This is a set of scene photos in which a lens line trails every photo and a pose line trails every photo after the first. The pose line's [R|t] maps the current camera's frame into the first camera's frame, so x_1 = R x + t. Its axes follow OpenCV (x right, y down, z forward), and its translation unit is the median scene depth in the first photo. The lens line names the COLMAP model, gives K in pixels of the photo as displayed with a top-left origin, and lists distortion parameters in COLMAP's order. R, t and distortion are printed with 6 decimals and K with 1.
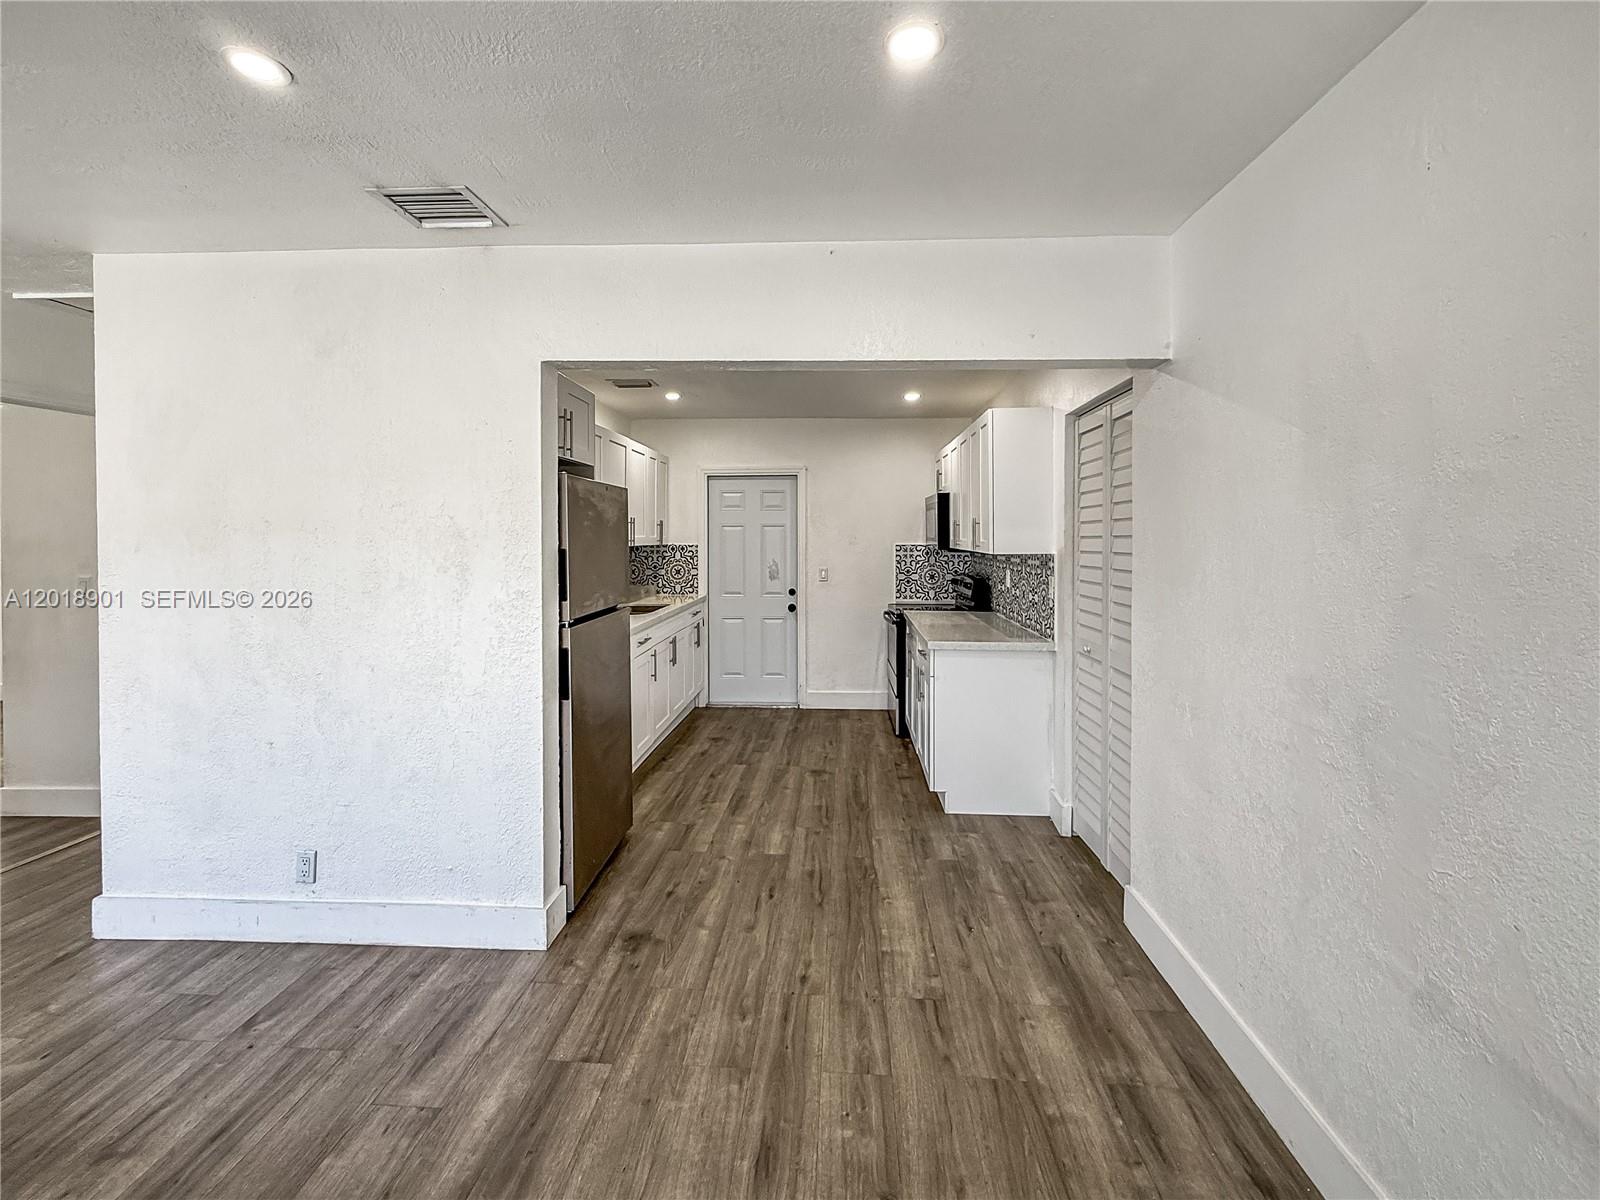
lens RADIAL K [[686.0, 0, 793.0], [0, 686.0, 524.4], [0, 0, 1]] dist [0.003734, -0.000185]
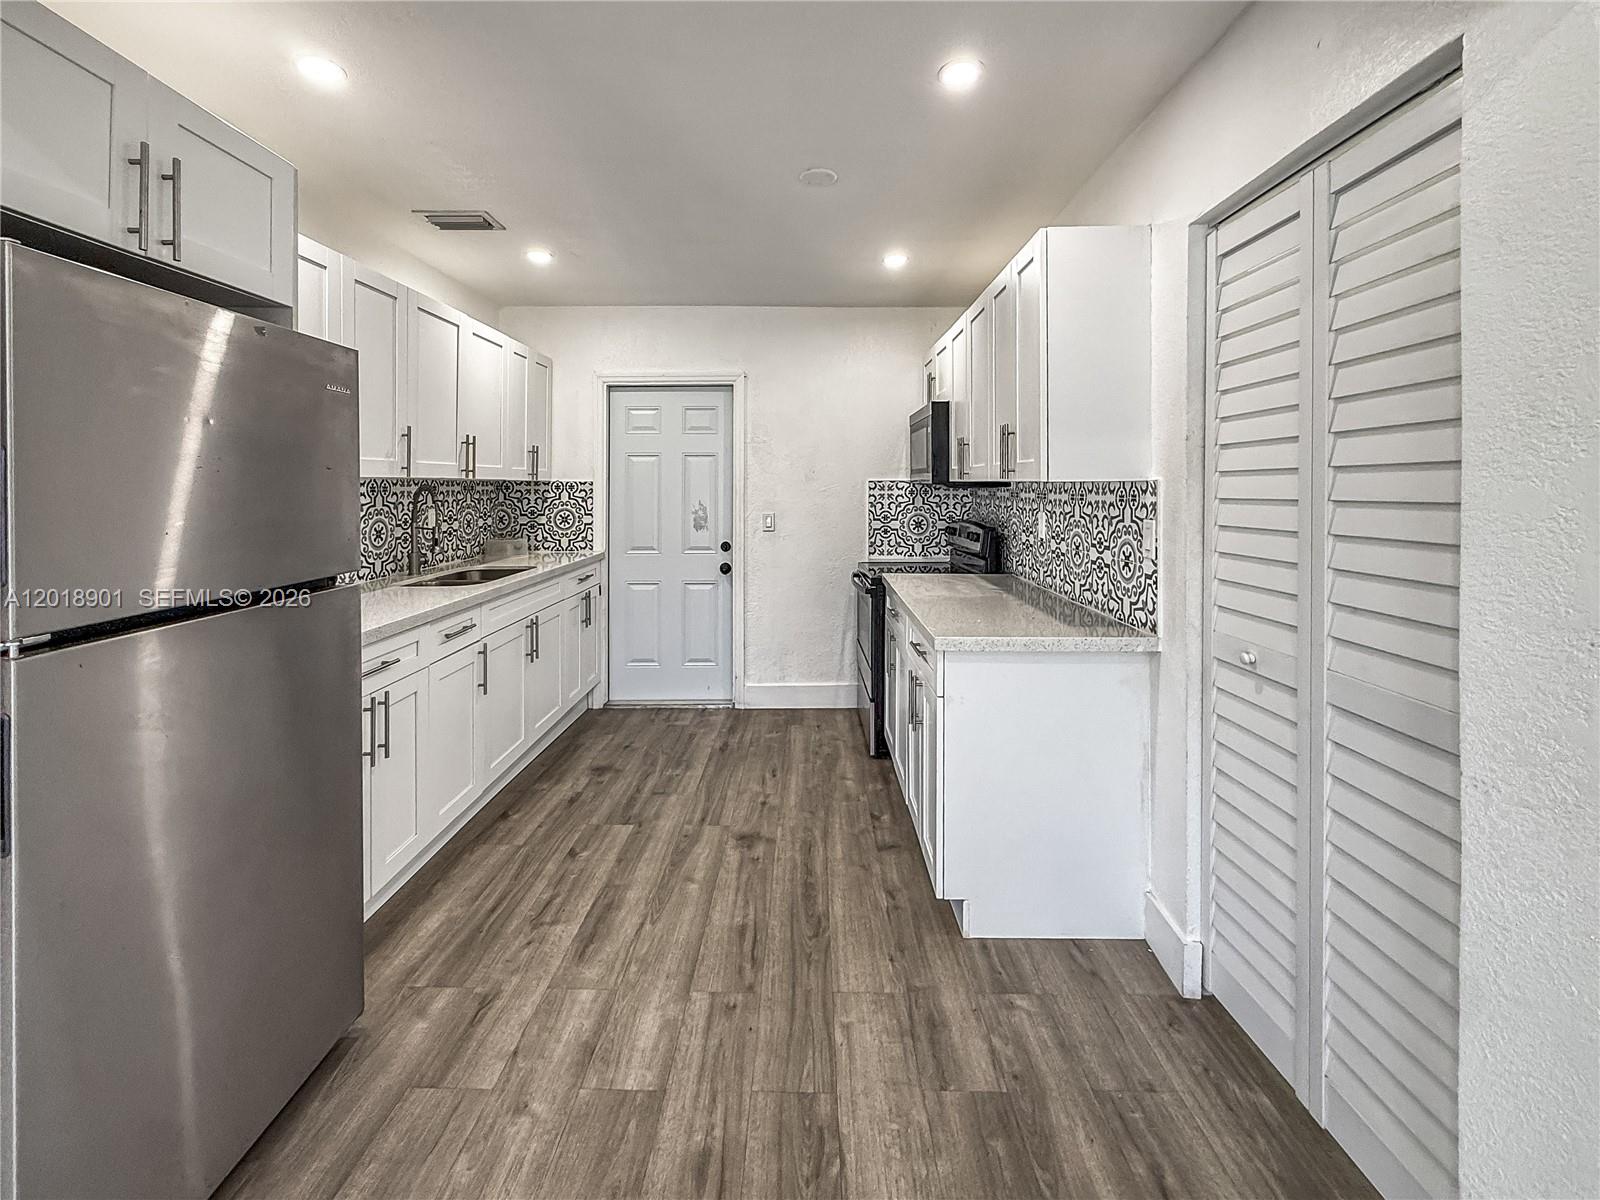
lens RADIAL K [[686.0, 0, 797.3], [0, 686.0, 487.6], [0, 0, 1]] dist [0.003734, -0.000185]
pose [[0.998322, -0.000203, 0.057912, 0.047278], [-0.000735, 0.999869, 0.016178, 0.035993], [-0.057908, -0.016193, 0.998191, 0.404476]]
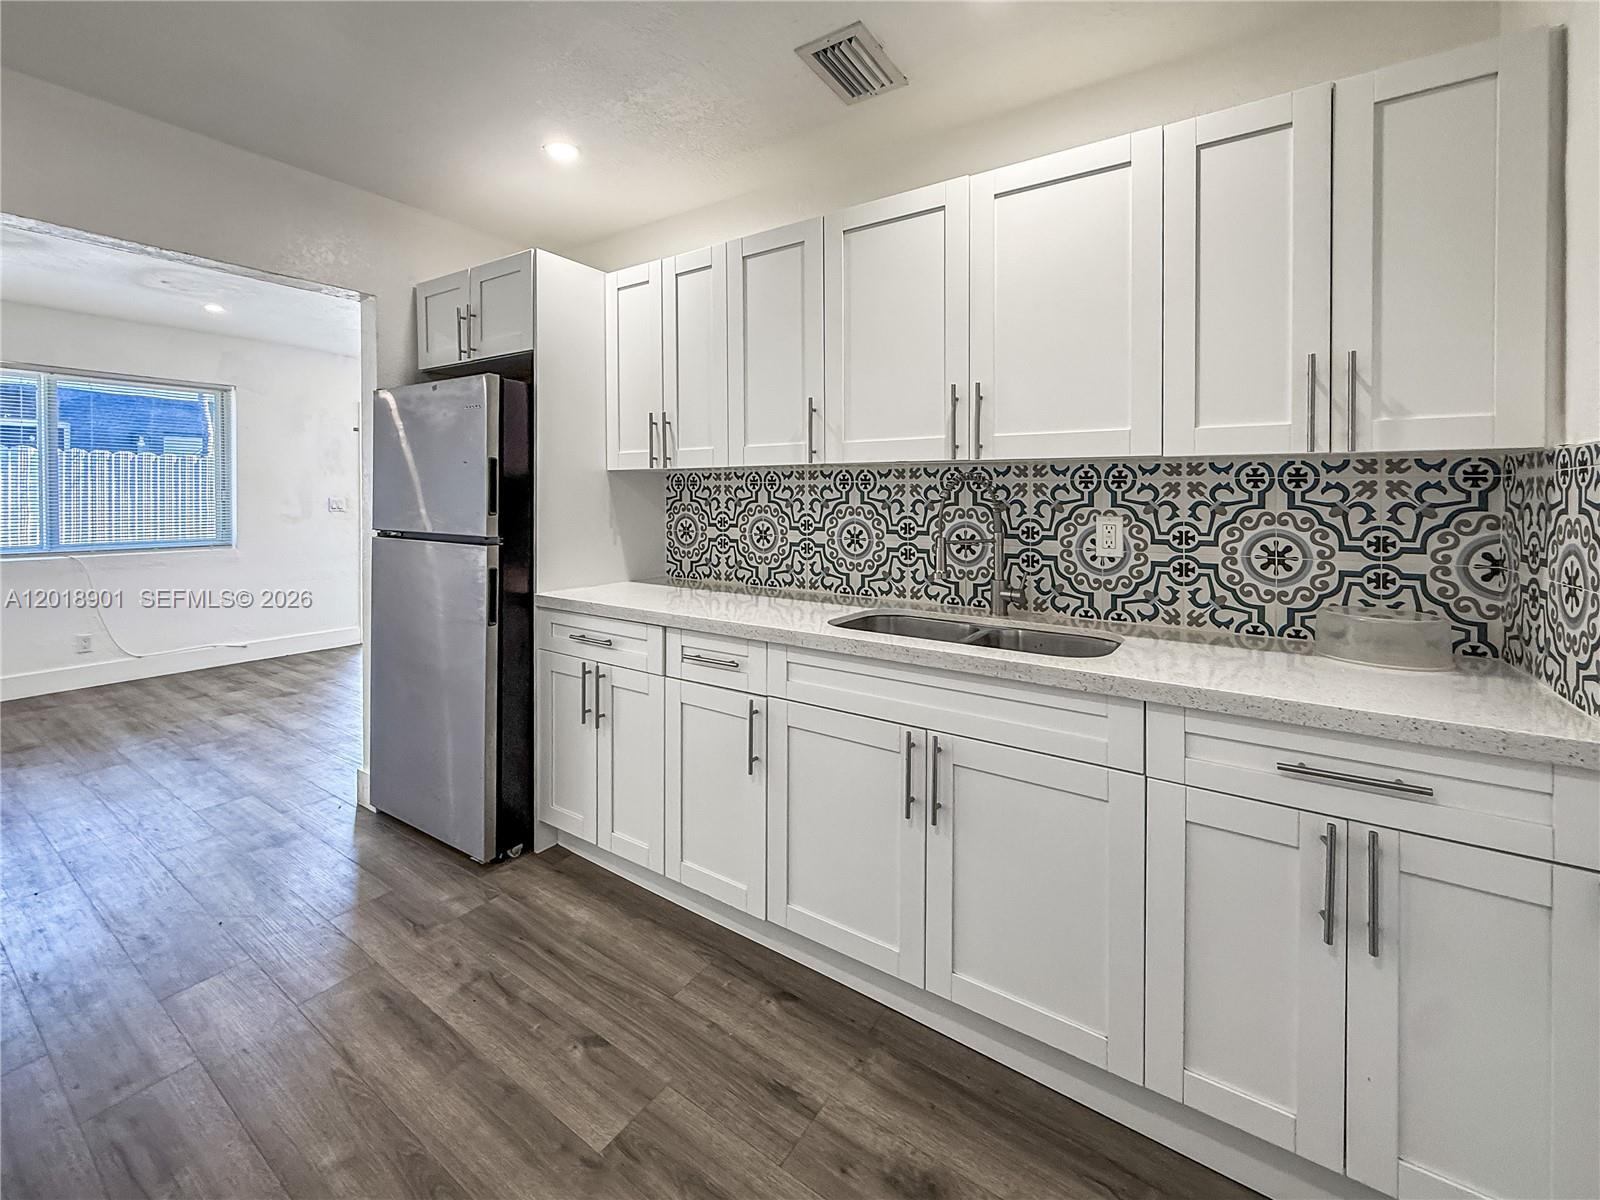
lens RADIAL K [[686.0, 0, 798.1], [0, 686.0, 499.6], [0, 0, 1]] dist [0.003734, -0.000185]
pose [[-0.508550, 0.008202, -0.860994, 0.164607], [0.014723, 0.999891, 0.000828, 0.061113], [0.860907, -0.012255, -0.508615, 1.350676]]
